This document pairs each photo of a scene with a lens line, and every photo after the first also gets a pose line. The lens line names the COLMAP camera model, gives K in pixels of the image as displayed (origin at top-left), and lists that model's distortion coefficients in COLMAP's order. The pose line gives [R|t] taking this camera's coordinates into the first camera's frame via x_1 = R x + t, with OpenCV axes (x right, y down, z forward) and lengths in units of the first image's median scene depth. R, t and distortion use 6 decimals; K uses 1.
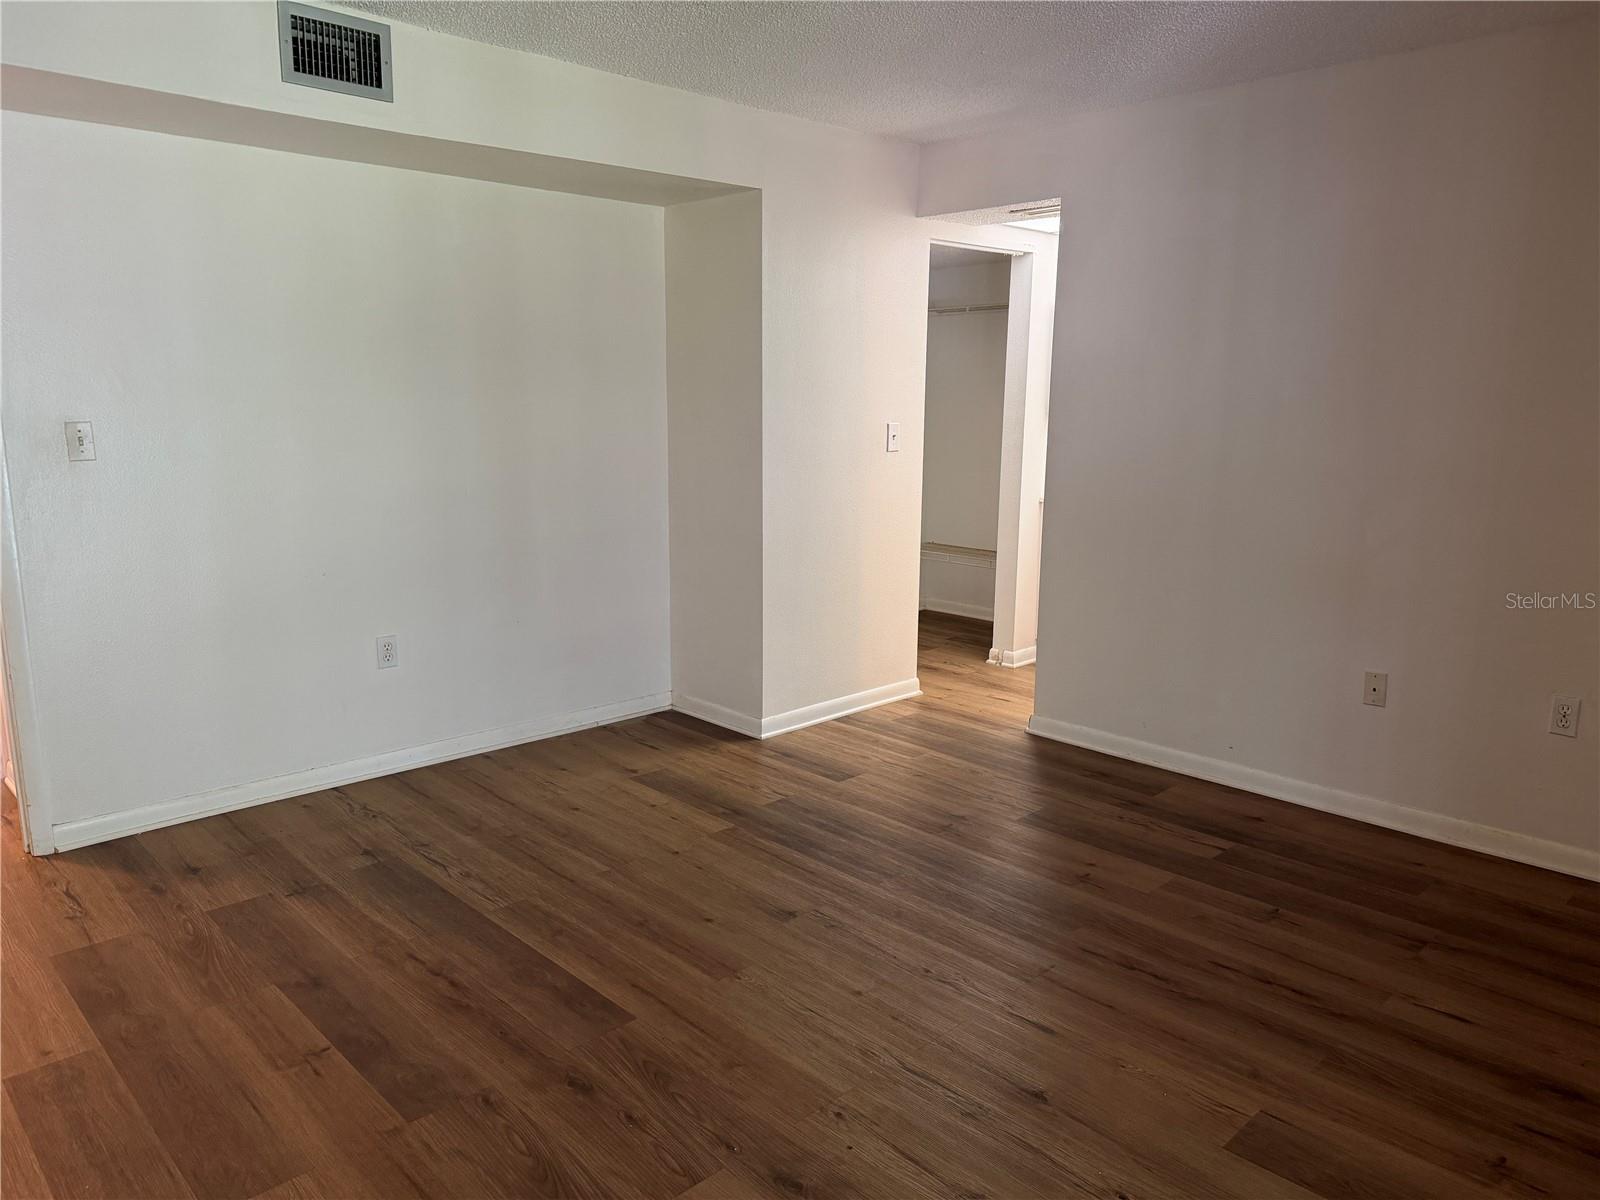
lens RADIAL K [[1144.3, 0, 822.6], [0, 1144.3, 599.5], [0, 0, 1]] dist [0.026444, -0.042902]
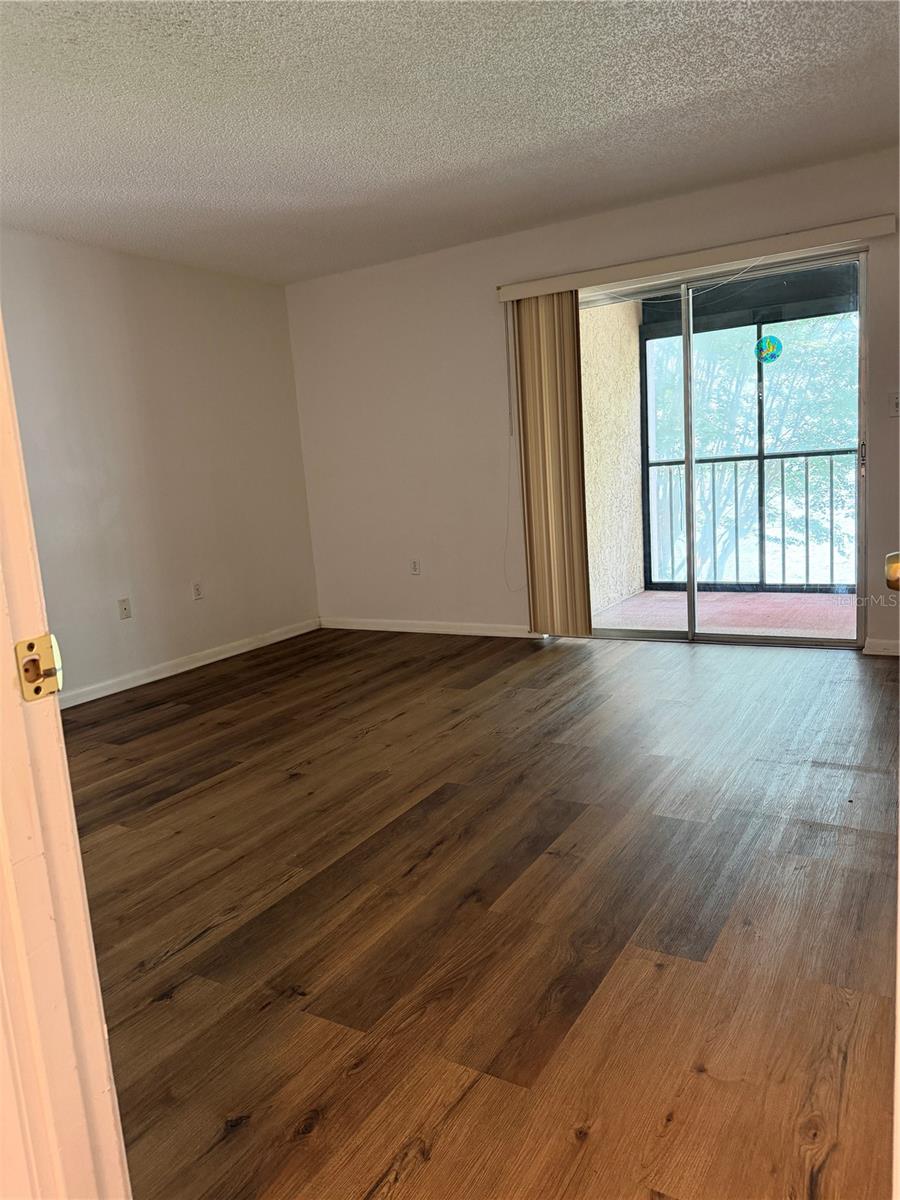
lens RADIAL K [[858.2, 0, 447.7], [0, 858.2, 605.1], [0, 0, 1]] dist [0.026444, -0.042902]
pose [[-0.266741, -0.143107, 0.953084, -1.055685], [0.246985, 0.945740, 0.211129, -0.096051], [-0.931583, 0.291714, -0.216923, 1.002071]]
